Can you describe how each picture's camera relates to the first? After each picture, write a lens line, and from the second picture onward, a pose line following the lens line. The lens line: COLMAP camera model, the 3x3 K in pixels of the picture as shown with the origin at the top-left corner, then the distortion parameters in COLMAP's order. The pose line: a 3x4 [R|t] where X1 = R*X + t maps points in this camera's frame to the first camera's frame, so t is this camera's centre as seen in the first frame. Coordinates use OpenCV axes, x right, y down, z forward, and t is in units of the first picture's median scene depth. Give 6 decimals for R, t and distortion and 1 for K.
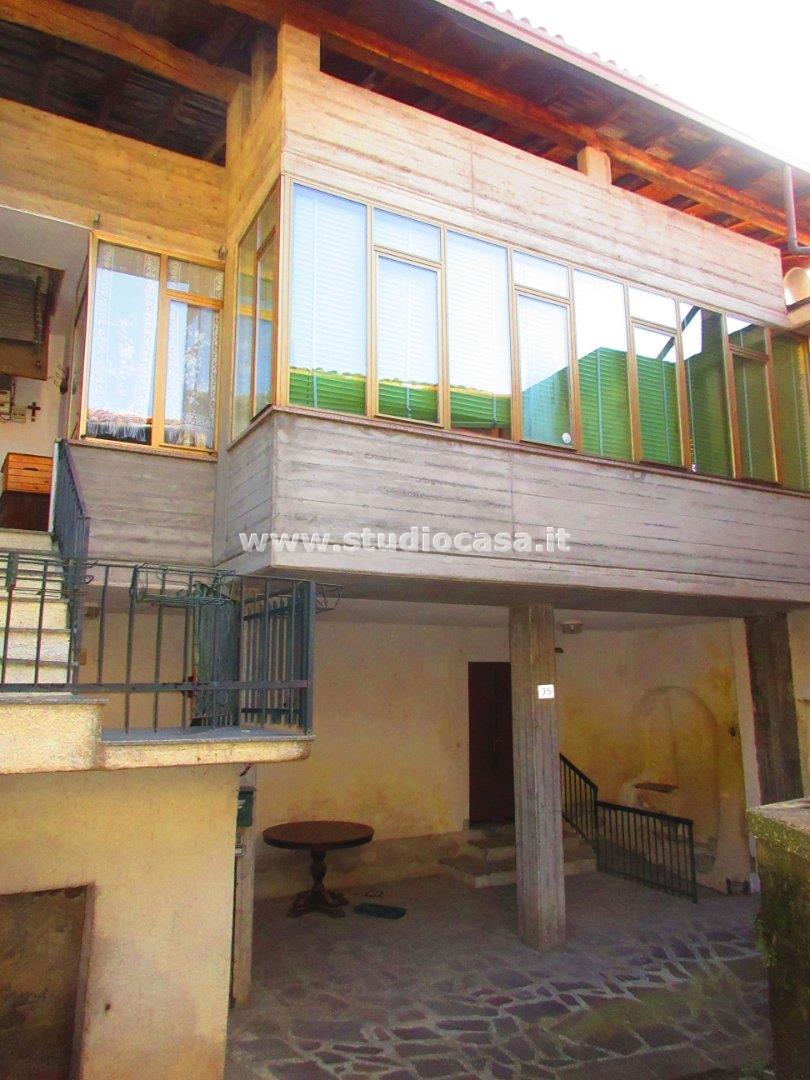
lens RADIAL K [[810.6, 0, 435.9], [0, 810.6, 518.1], [0, 0, 1]] dist [0.005081, 0.001135]
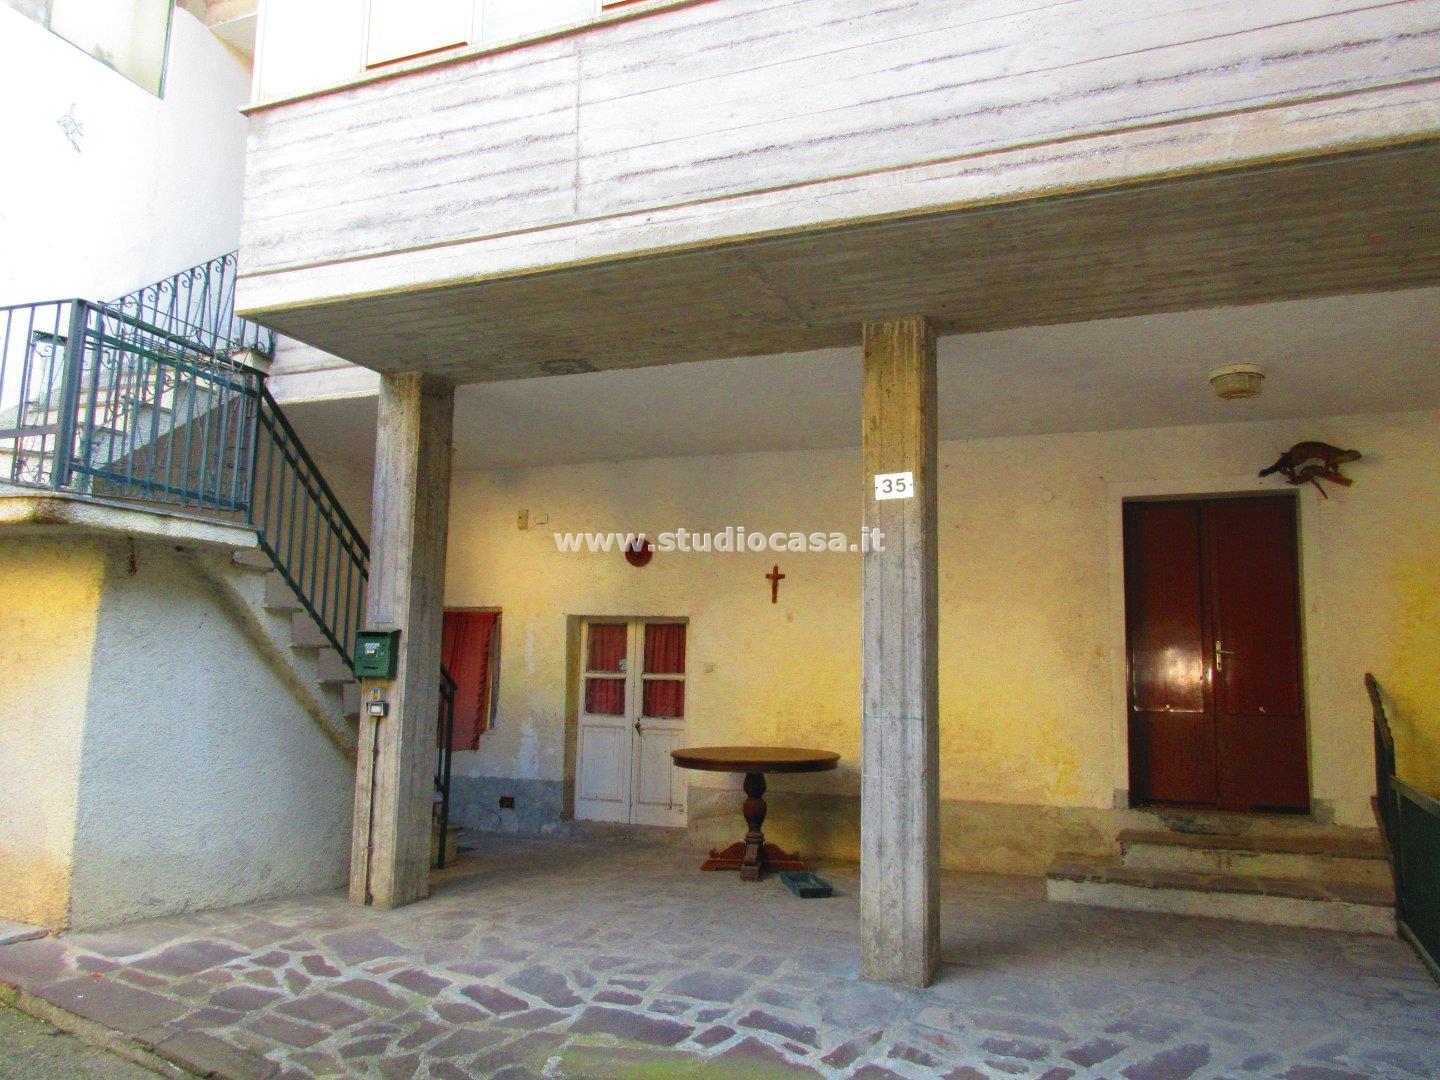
lens RADIAL K [[1080.8, 0, 710.7], [0, 1080.8, 521.6], [0, 0, 1]] dist [0.005081, 0.001135]
pose [[0.610177, -0.096342, -0.786385, 0.869375], [0.136019, 0.990580, -0.015818, 0.337832], [0.780501, -0.097312, 0.617534, 0.728505]]
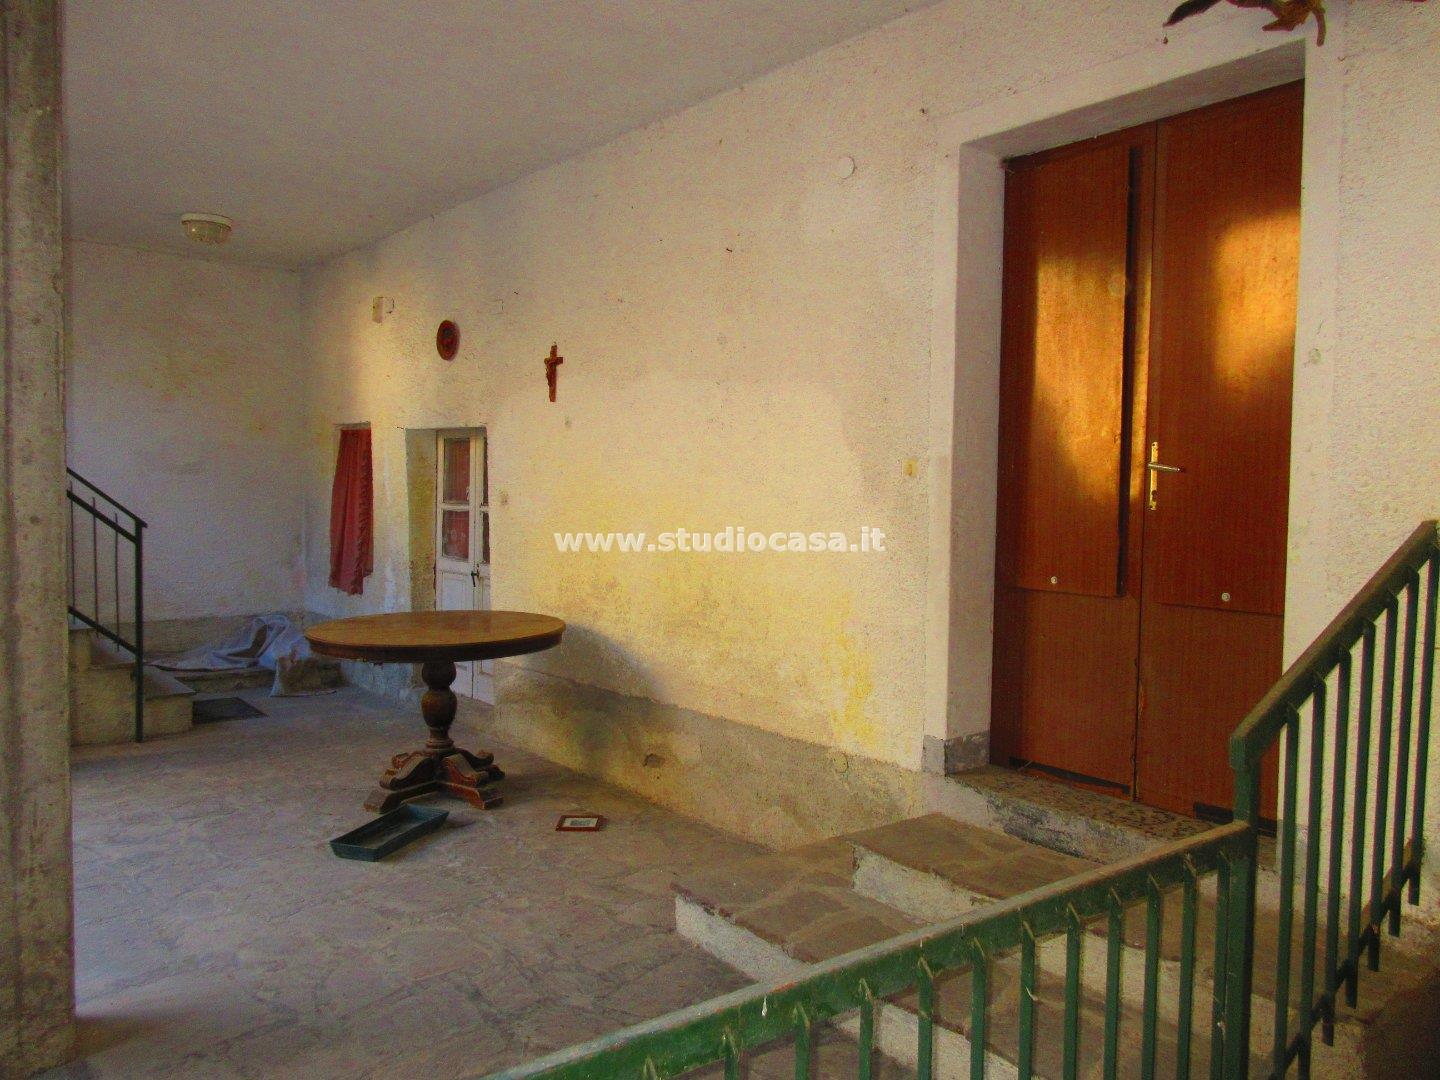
lens RADIAL K [[1080.8, 0, 722.1], [0, 1080.8, 528.7], [0, 0, 1]] dist [0.005081, 0.001135]
pose [[0.143466, 0.049541, -0.988415, 0.741053], [0.185167, 0.979765, 0.075984, 0.512471], [0.972178, -0.193923, 0.131390, 1.750810]]
